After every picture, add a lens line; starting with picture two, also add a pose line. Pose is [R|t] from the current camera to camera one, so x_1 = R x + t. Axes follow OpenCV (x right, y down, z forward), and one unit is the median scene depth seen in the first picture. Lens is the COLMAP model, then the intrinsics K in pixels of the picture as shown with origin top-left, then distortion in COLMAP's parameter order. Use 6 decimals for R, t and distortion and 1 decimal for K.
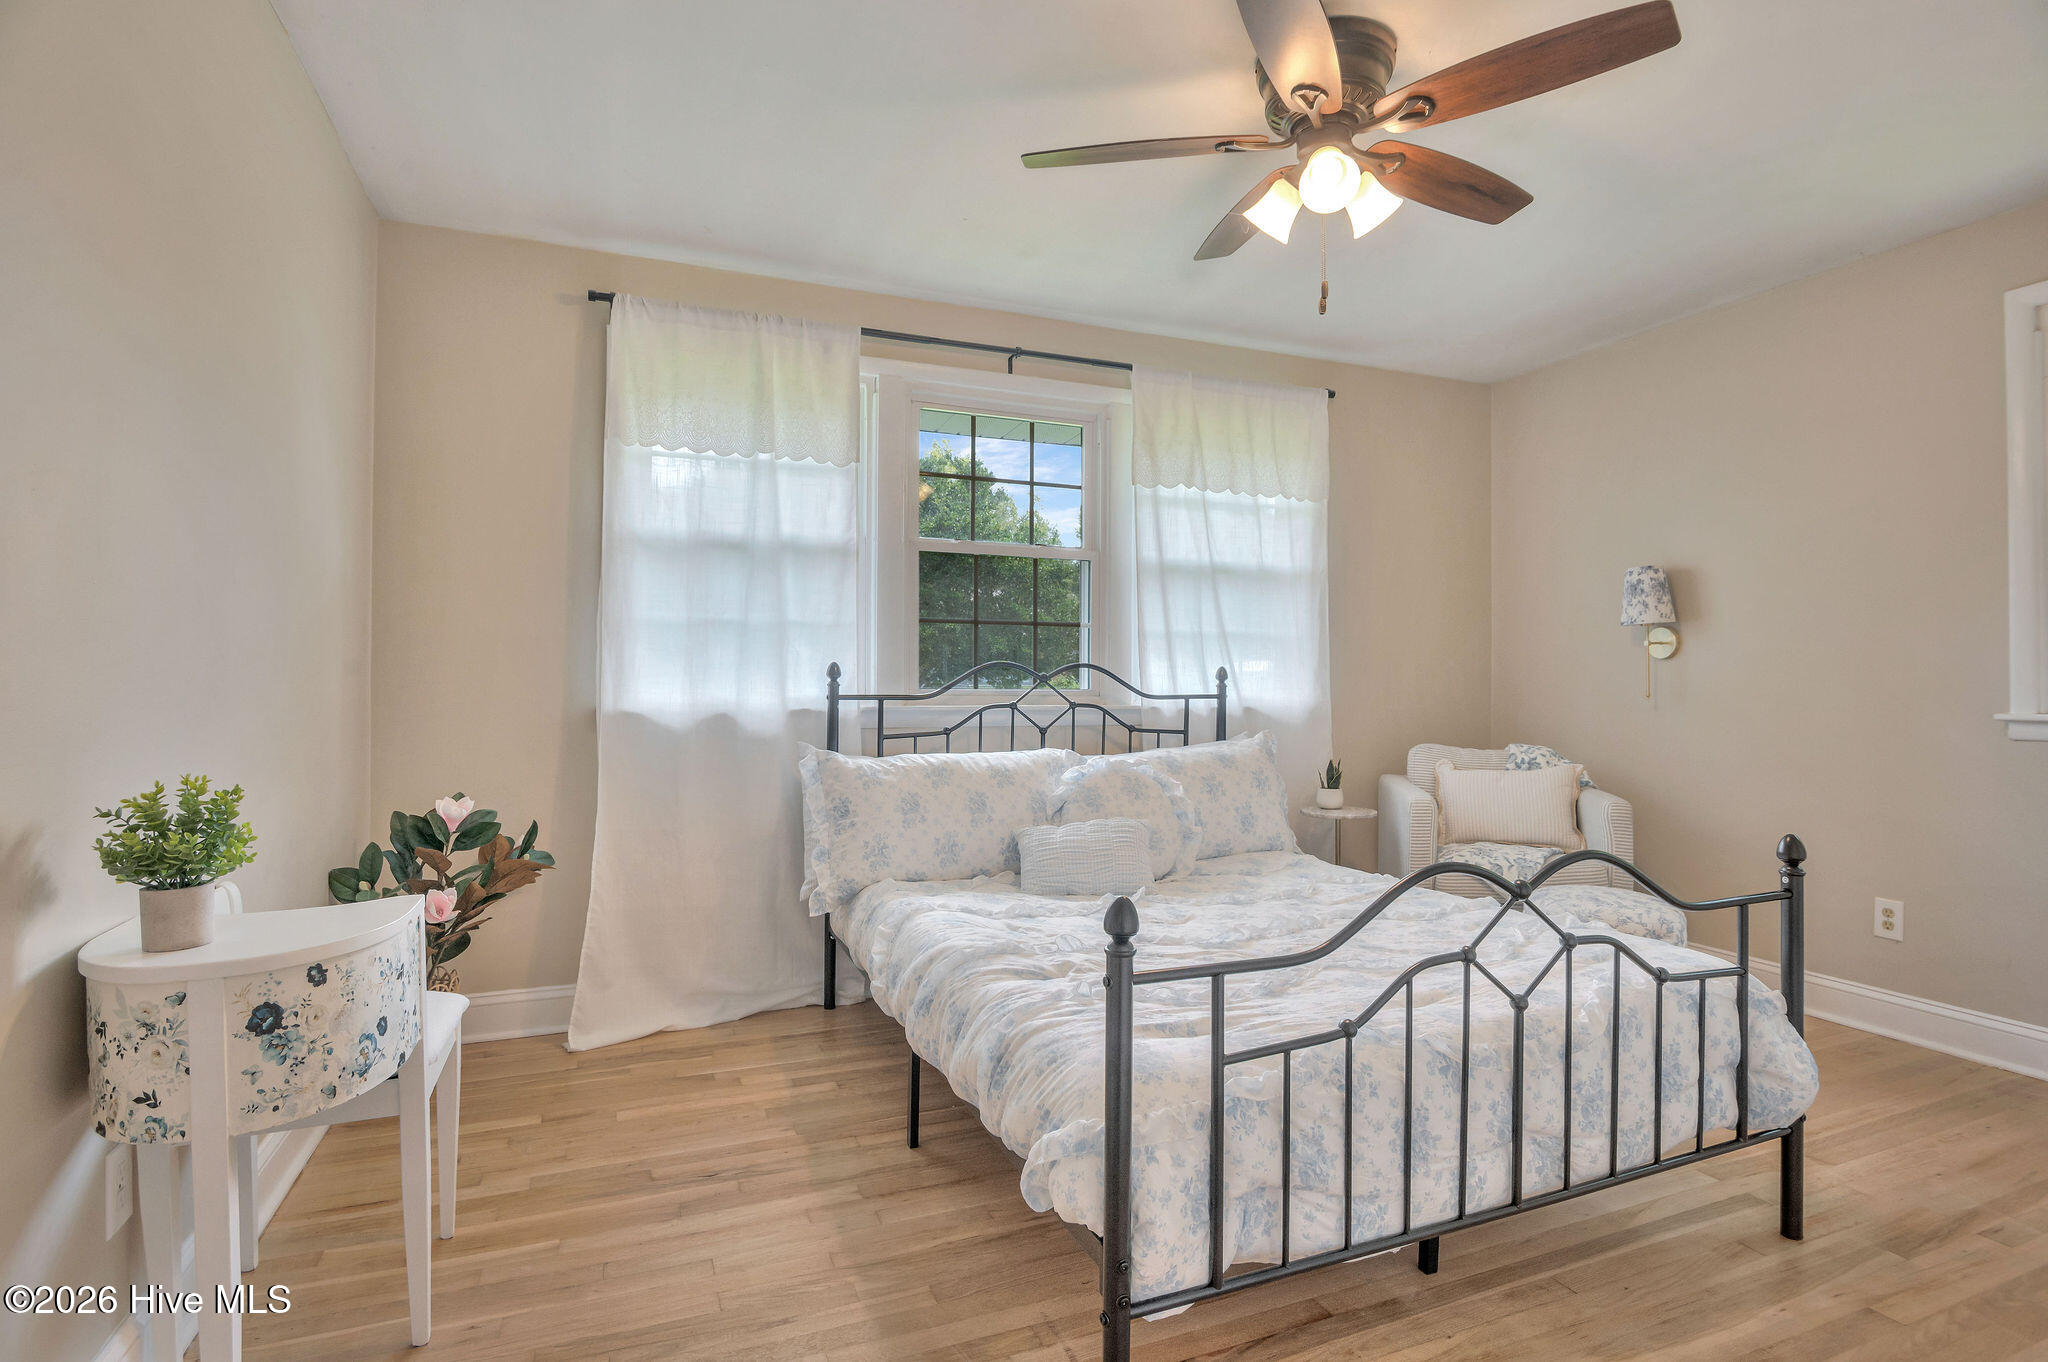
lens RADIAL K [[1009.5, 0, 1027.6], [0, 1009.5, 687.0], [0, 0, 1]] dist [-0.023071, 0.001251]
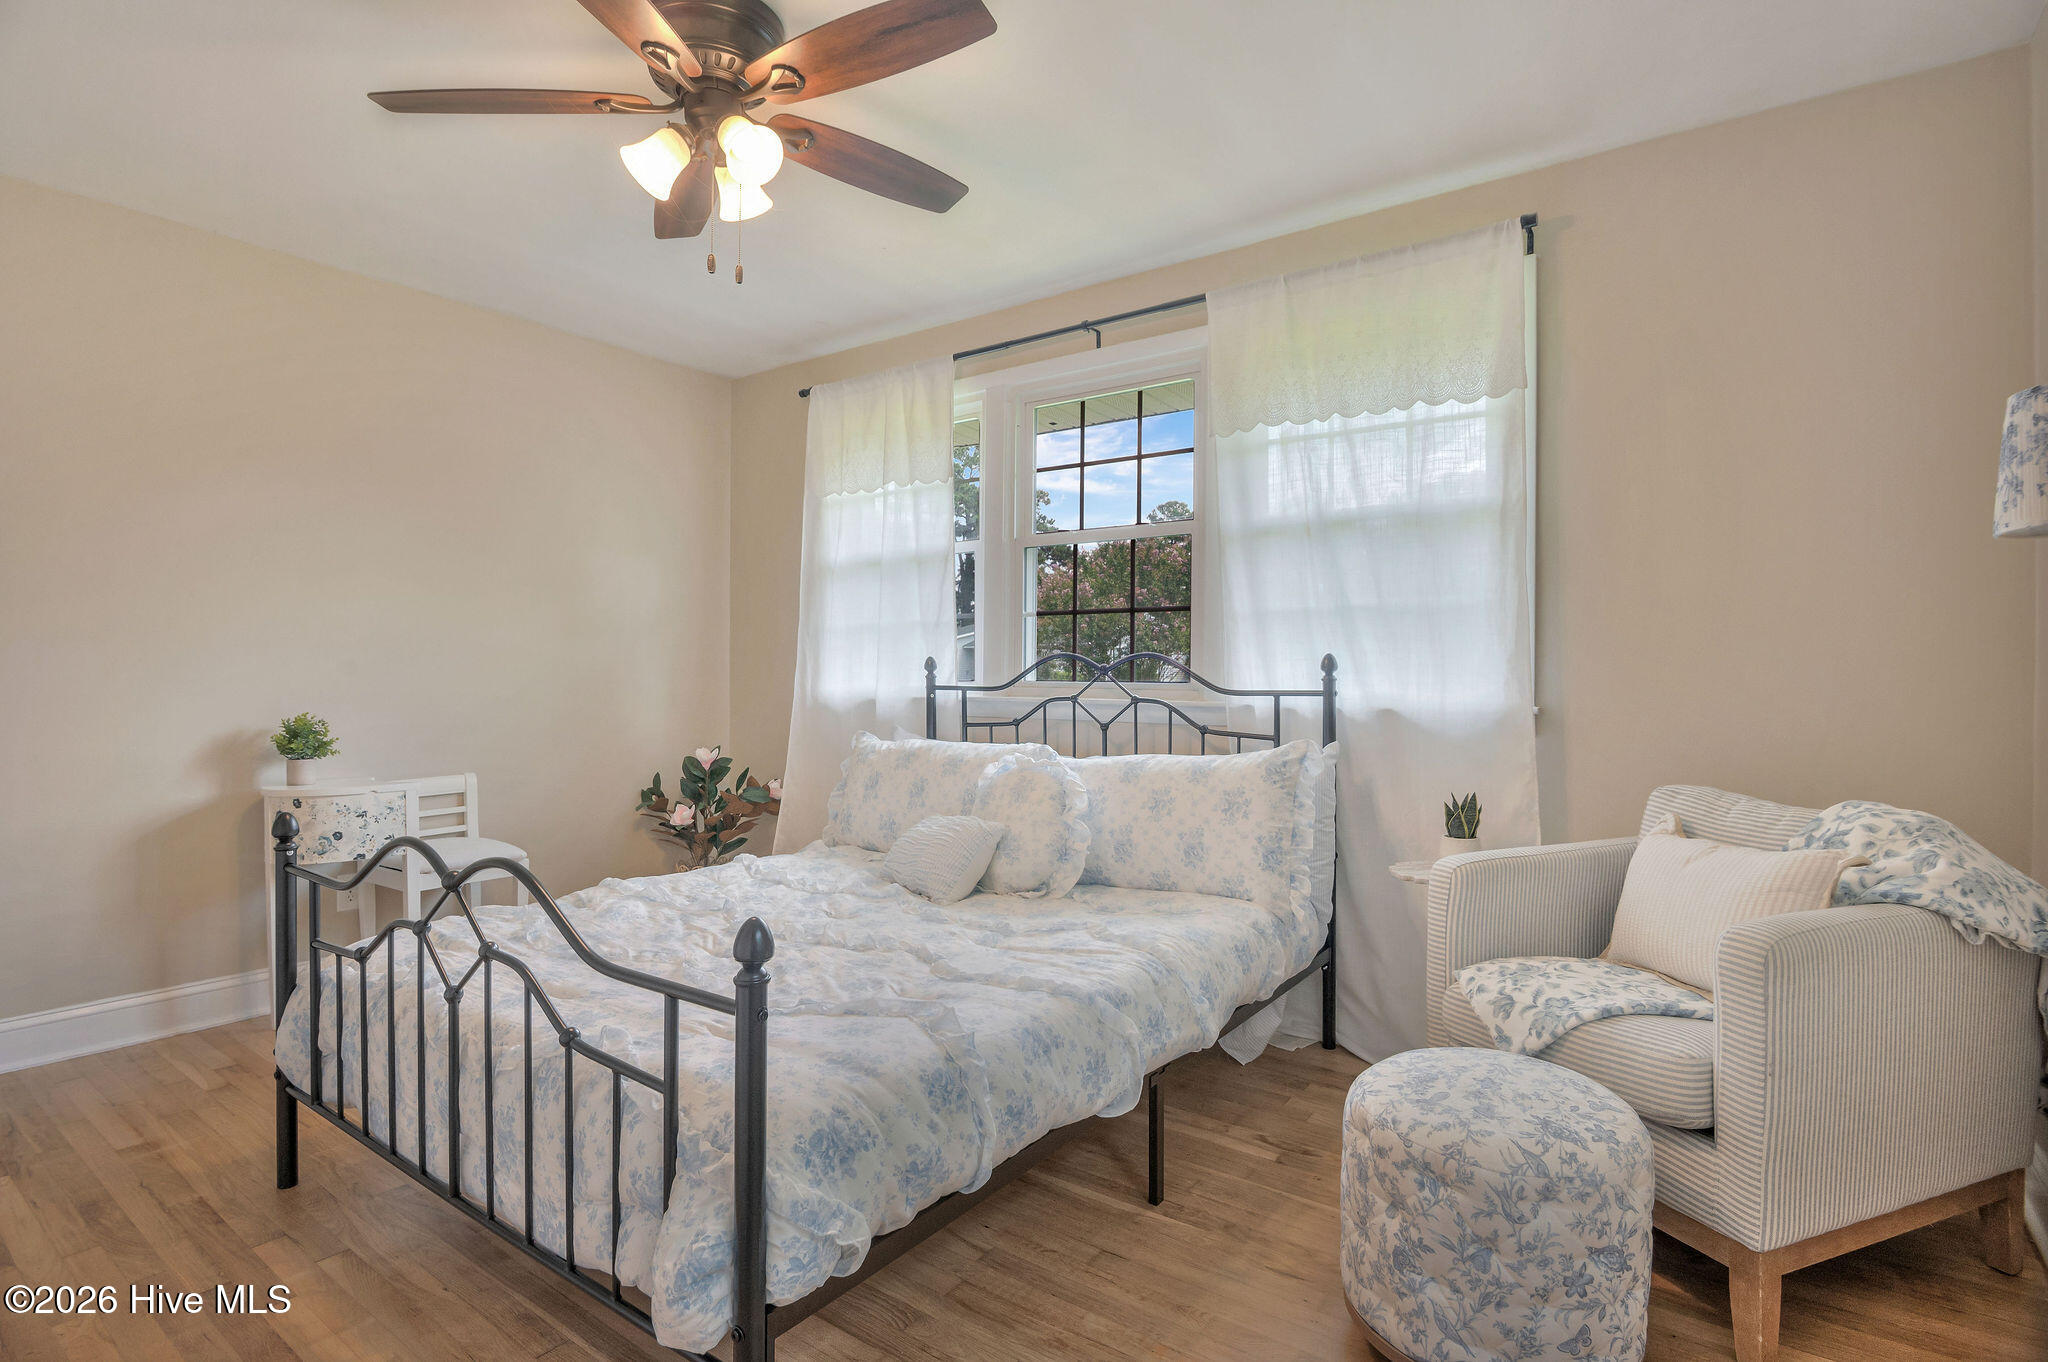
lens RADIAL K [[1009.5, 0, 1022.5], [0, 1009.5, 683.6], [0, 0, 1]] dist [-0.023071, 0.001251]
pose [[0.523195, 0.007768, -0.852177, 0.784694], [-0.005483, 0.999968, 0.005749, -0.001069], [0.852195, 0.001664, 0.523221, 0.463373]]
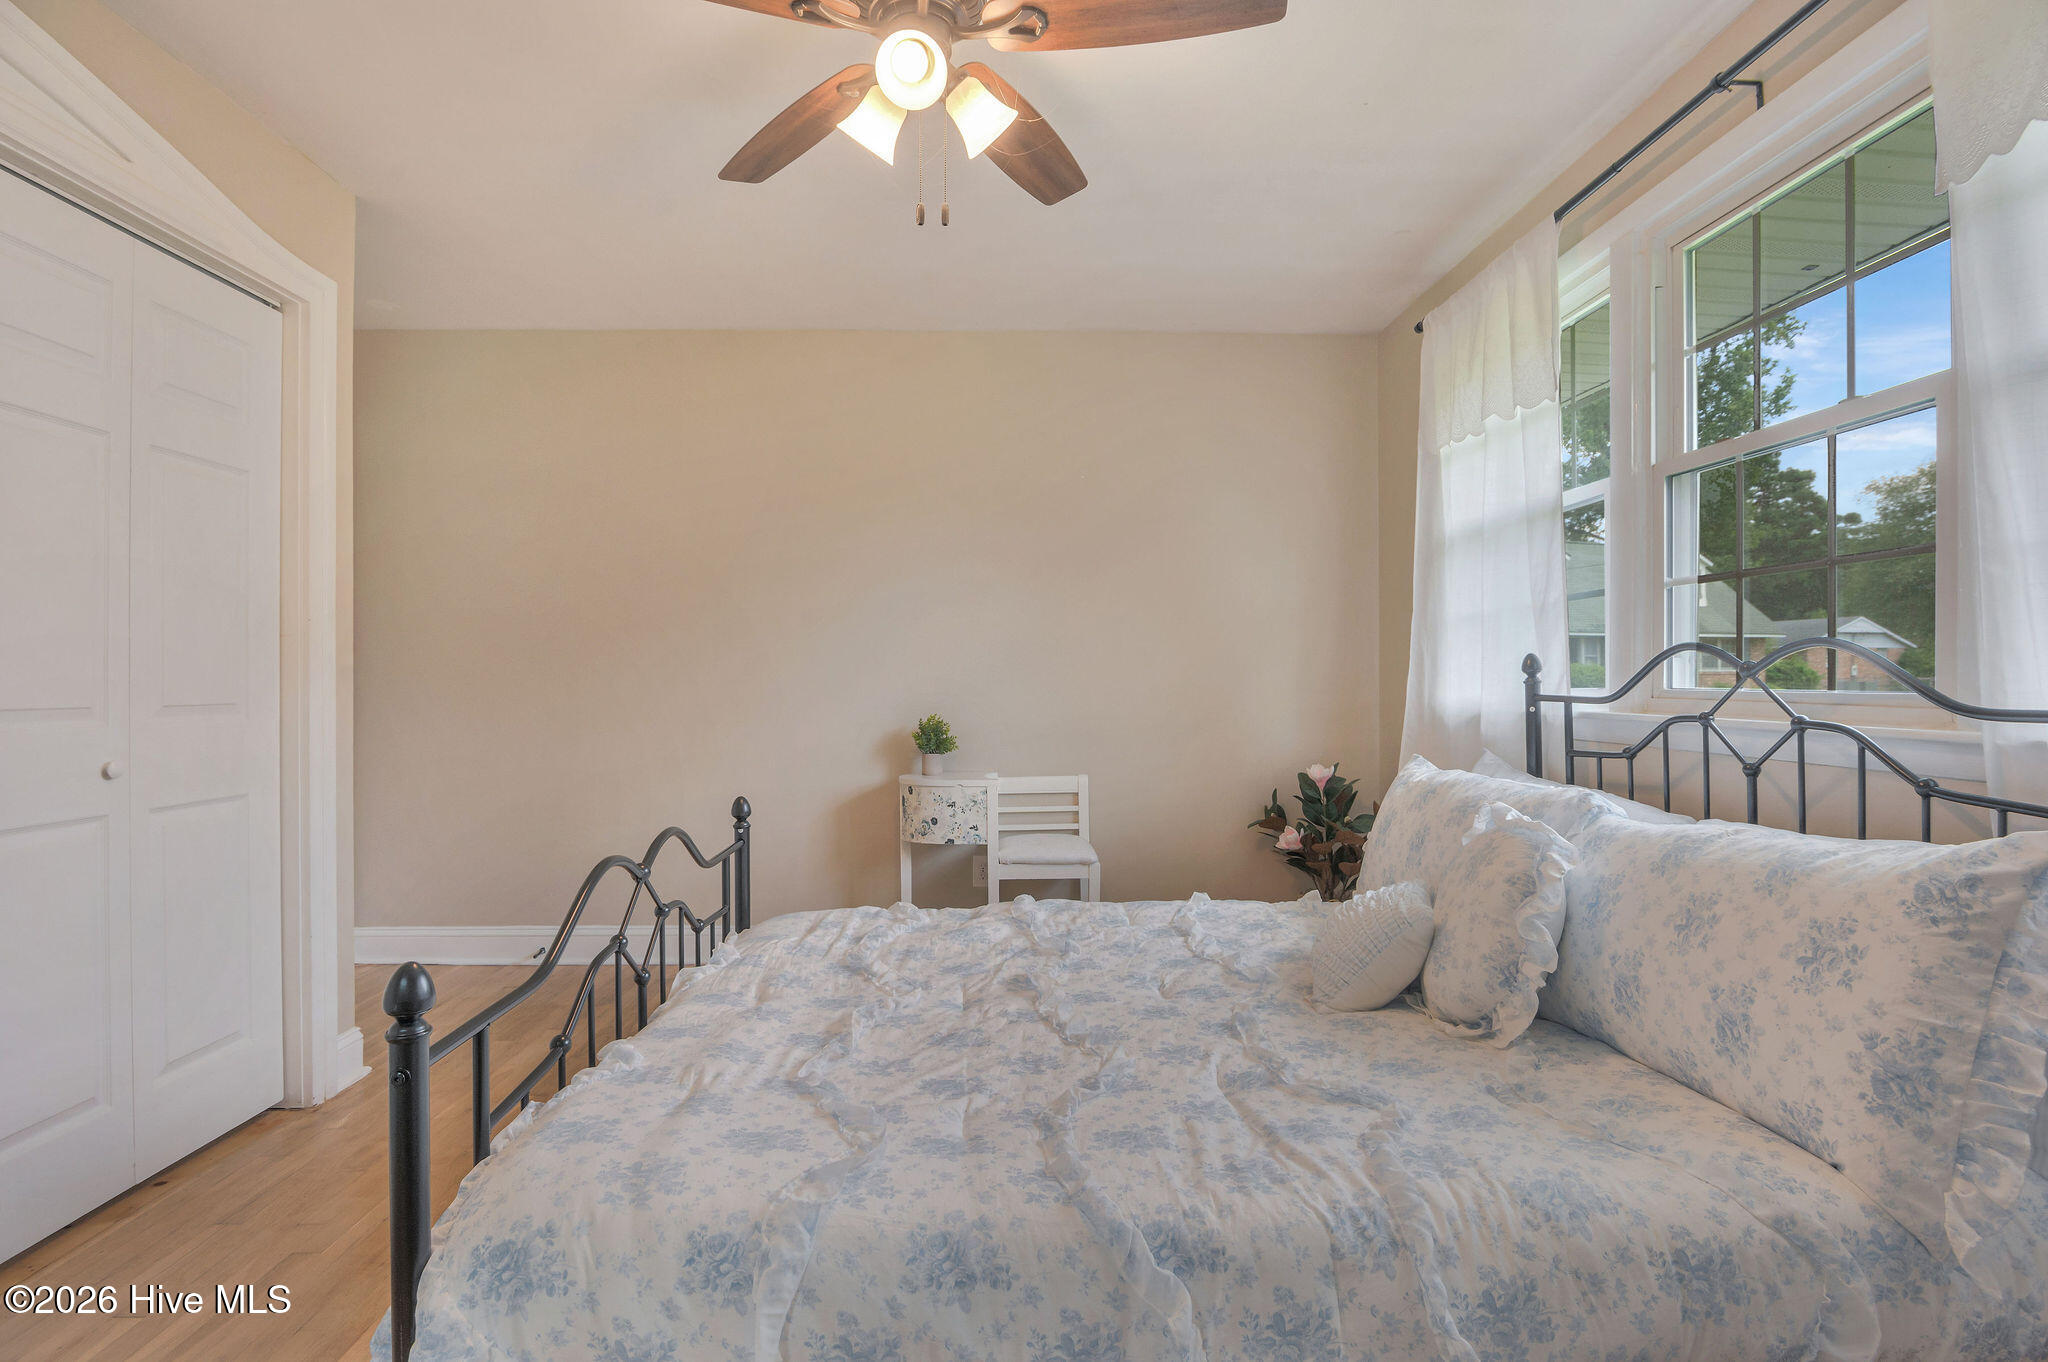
lens RADIAL K [[1009.5, 0, 1017.4], [0, 1009.5, 689.3], [0, 0, 1]] dist [-0.023071, 0.001251]
pose [[-0.353217, 0.008442, -0.935503, 0.654551], [-0.001439, 0.999953, 0.009567, -0.003116], [0.935540, 0.004726, -0.353188, 0.846633]]
